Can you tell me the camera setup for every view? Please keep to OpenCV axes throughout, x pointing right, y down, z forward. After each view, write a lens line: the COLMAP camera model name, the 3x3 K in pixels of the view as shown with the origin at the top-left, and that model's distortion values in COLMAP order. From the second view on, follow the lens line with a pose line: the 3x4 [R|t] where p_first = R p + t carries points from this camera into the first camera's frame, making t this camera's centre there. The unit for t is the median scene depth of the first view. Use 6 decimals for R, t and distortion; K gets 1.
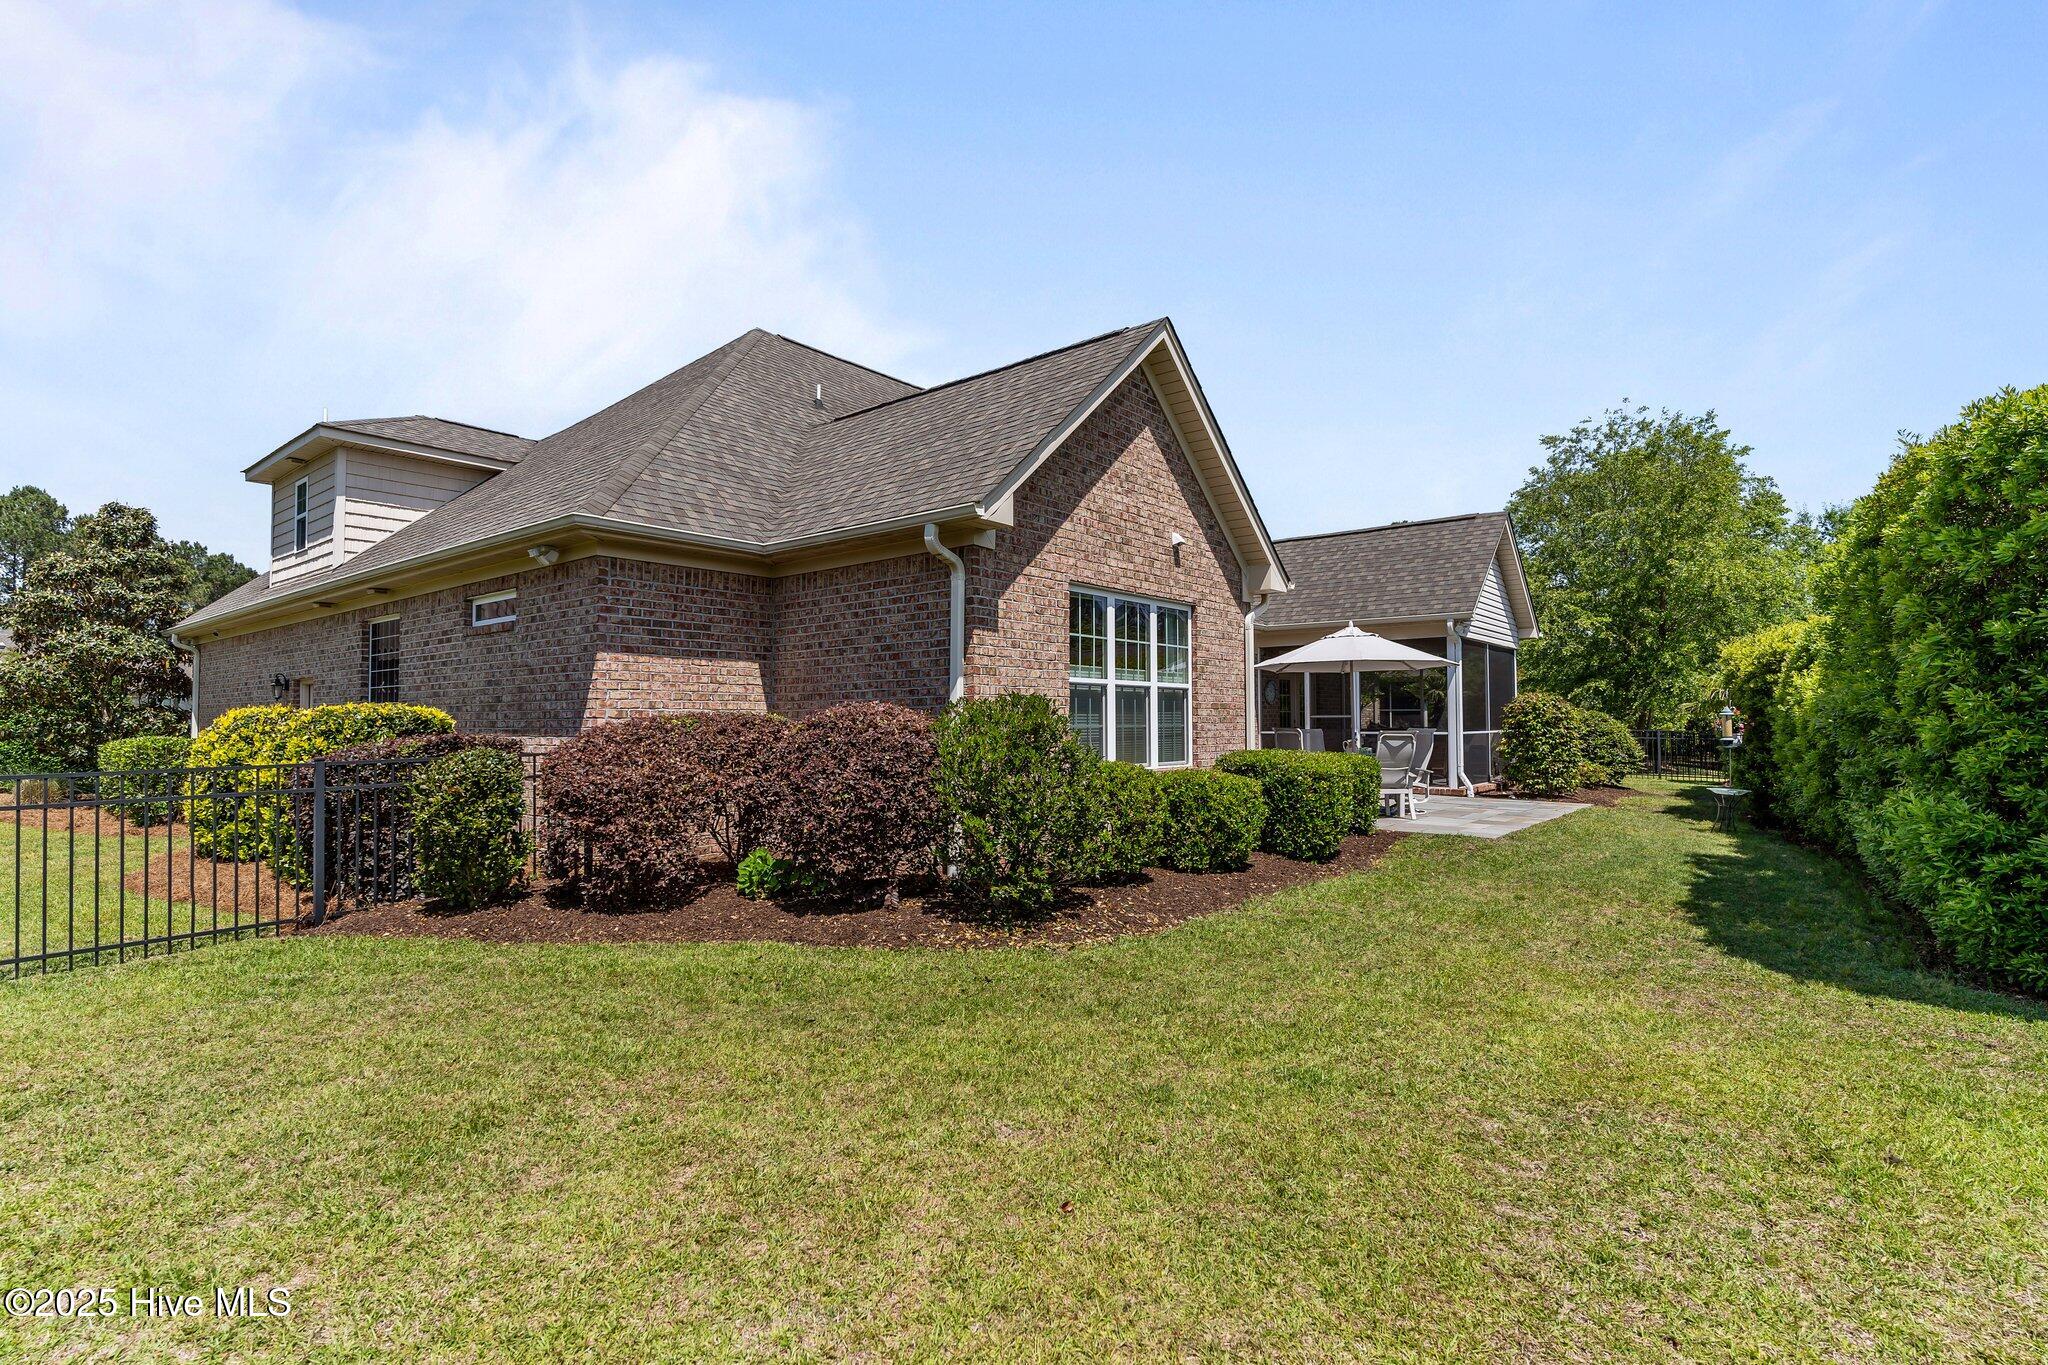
lens RADIAL K [[991.8, 0, 1015.2], [0, 991.8, 686.5], [0, 0, 1]] dist [0.001982, -0.001141]
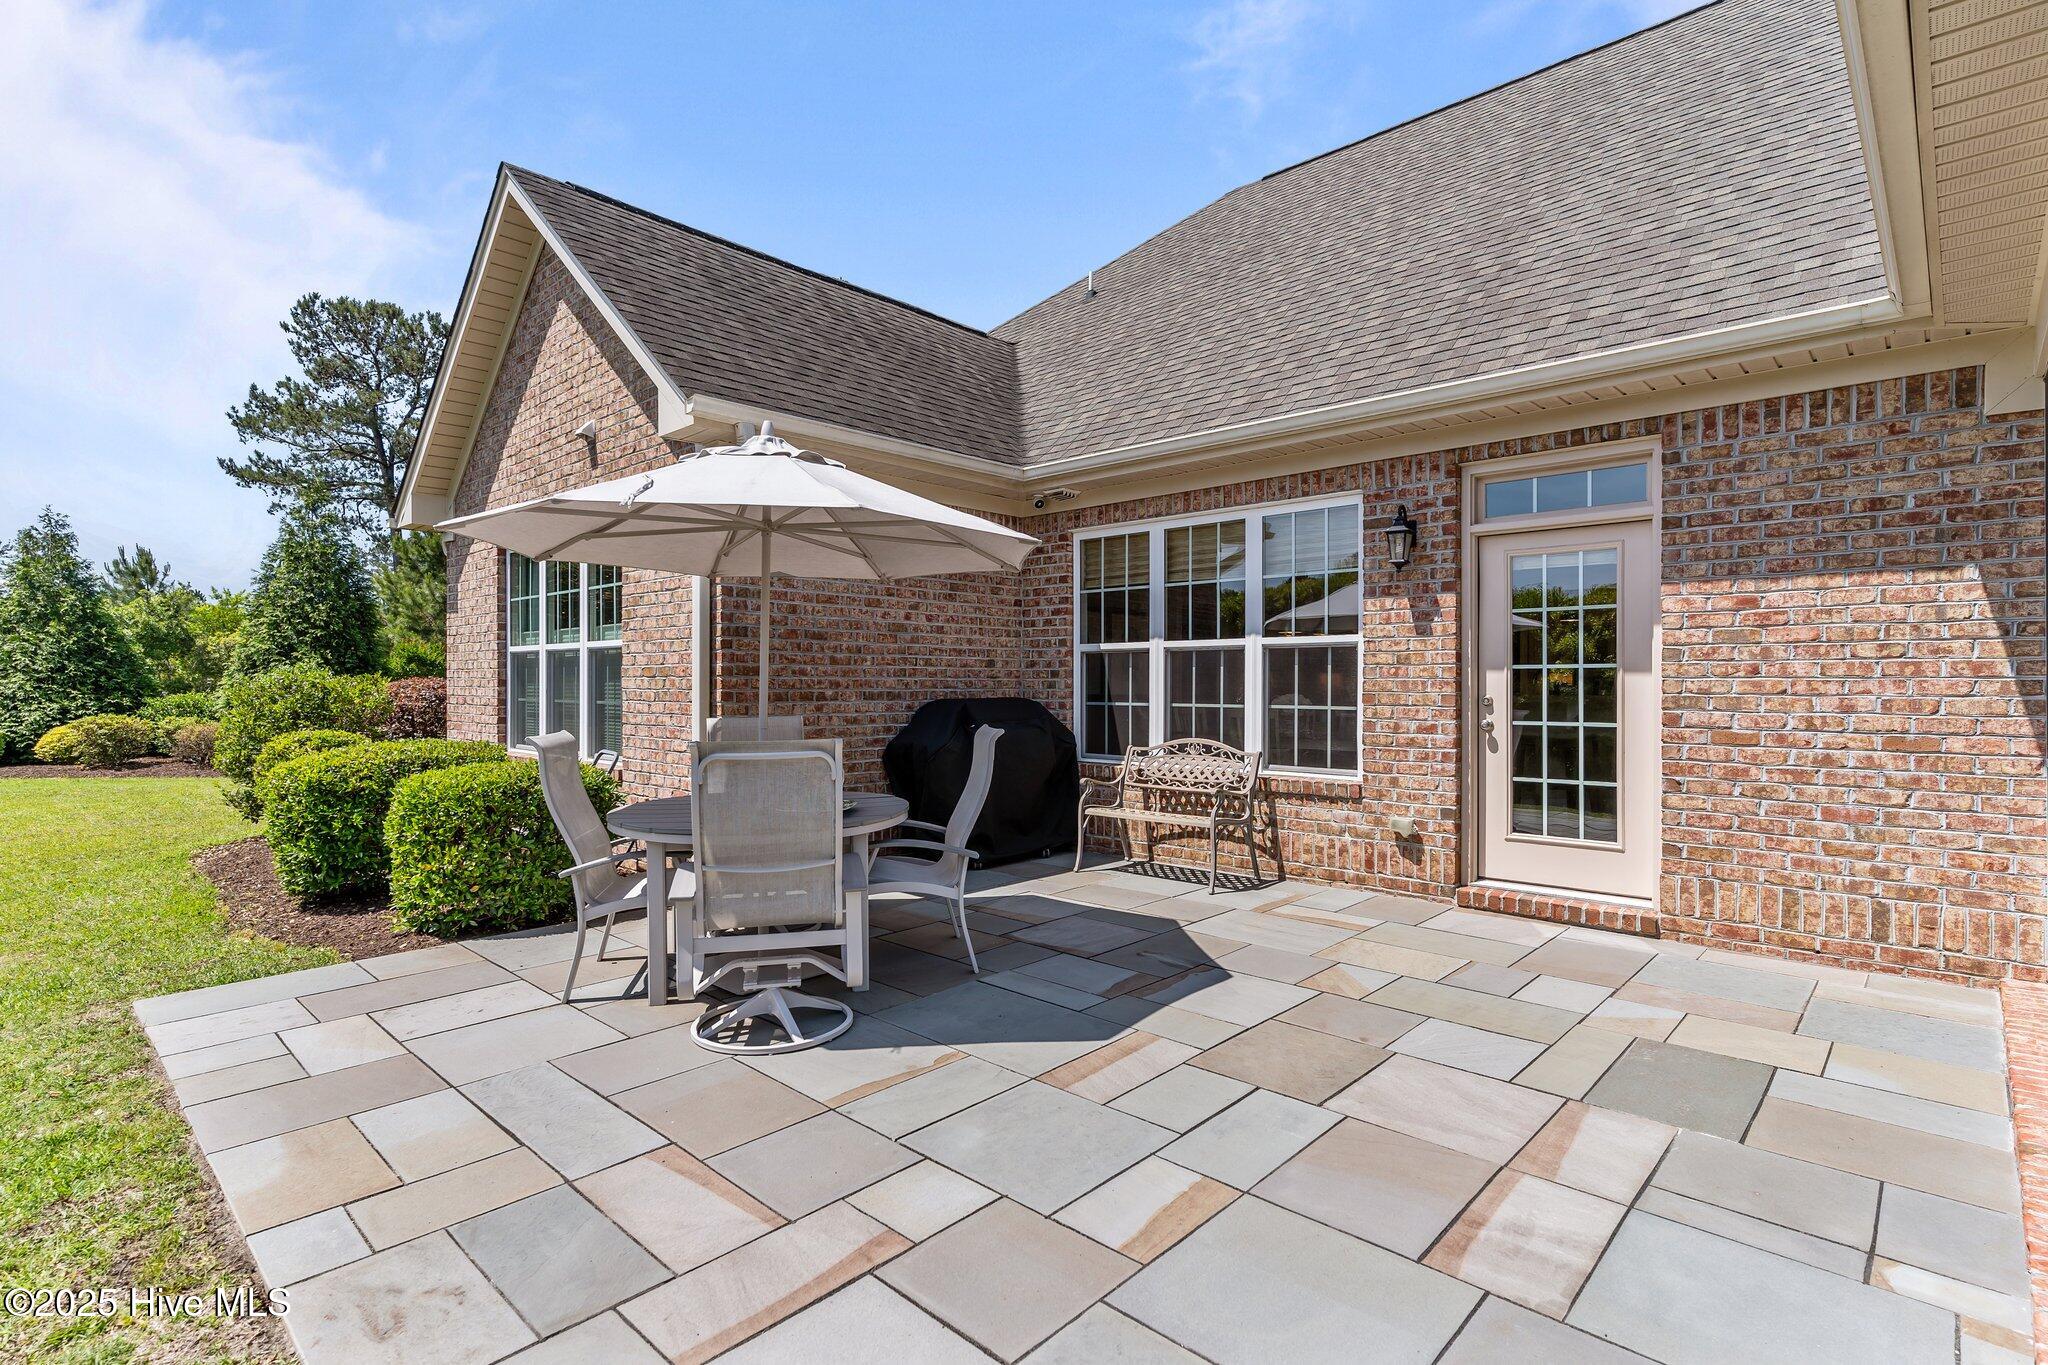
lens RADIAL K [[991.8, 0, 1006.6], [0, 991.8, 691.9], [0, 0, 1]] dist [0.001982, -0.001141]
pose [[-0.076647, 0.009566, -0.997012, 0.552662], [0.030875, 0.999497, 0.007216, 0.023966], [0.996580, -0.030229, -0.076904, 0.899905]]
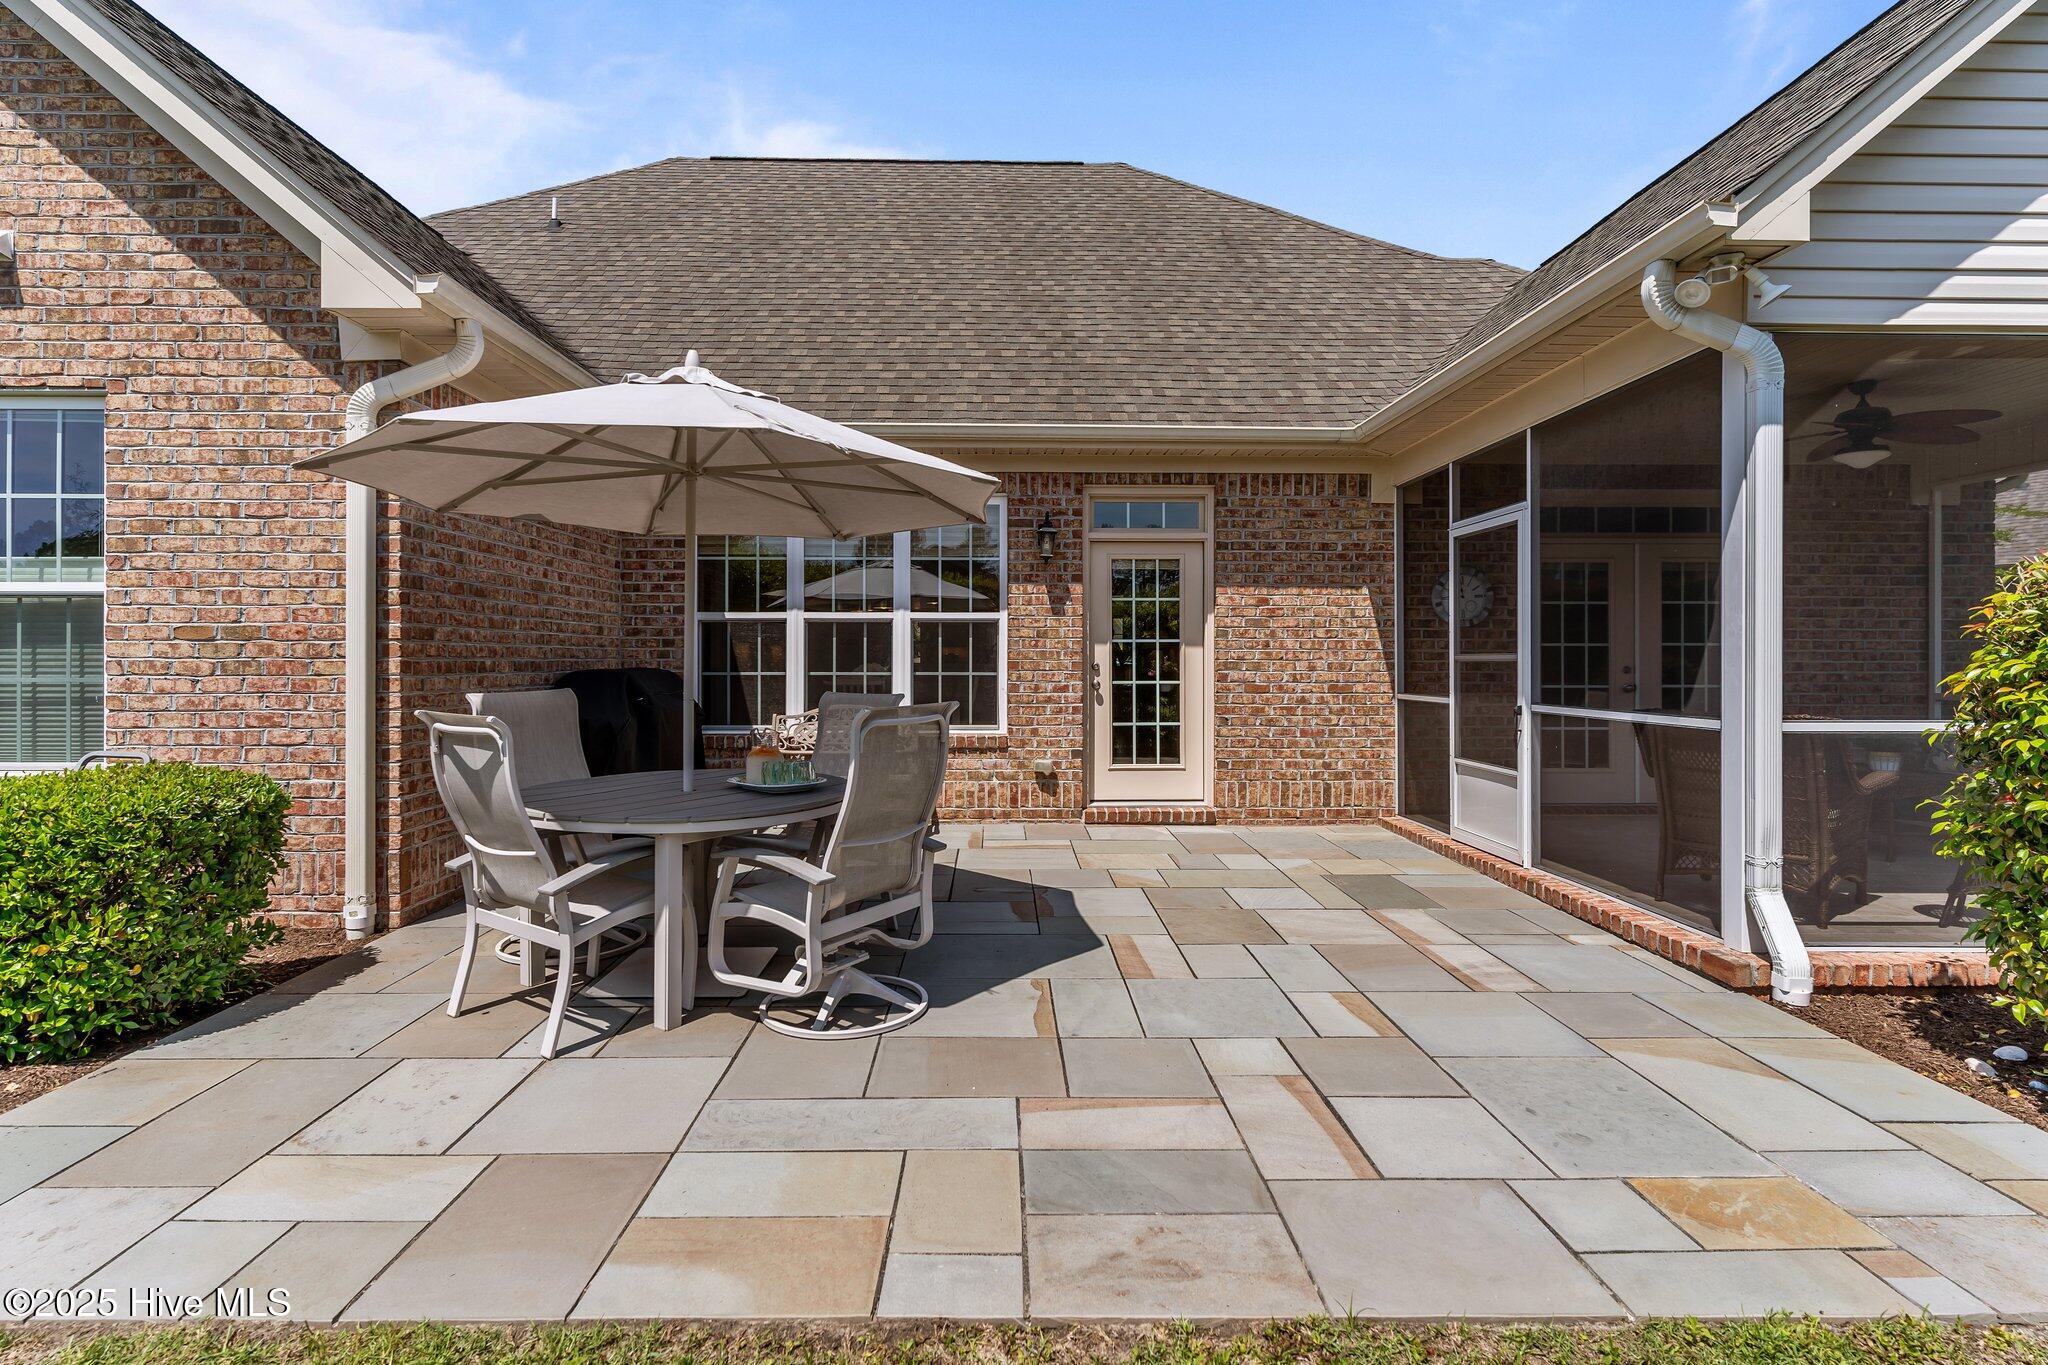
lens RADIAL K [[991.8, 0, 1012.8], [0, 991.8, 658.6], [0, 0, 1]] dist [0.001982, -0.001141]
pose [[0.648259, 0.001096, -0.761419, 0.516806], [0.022912, 0.999518, 0.020945, 0.020621], [0.761075, -0.031024, 0.647922, 0.706412]]
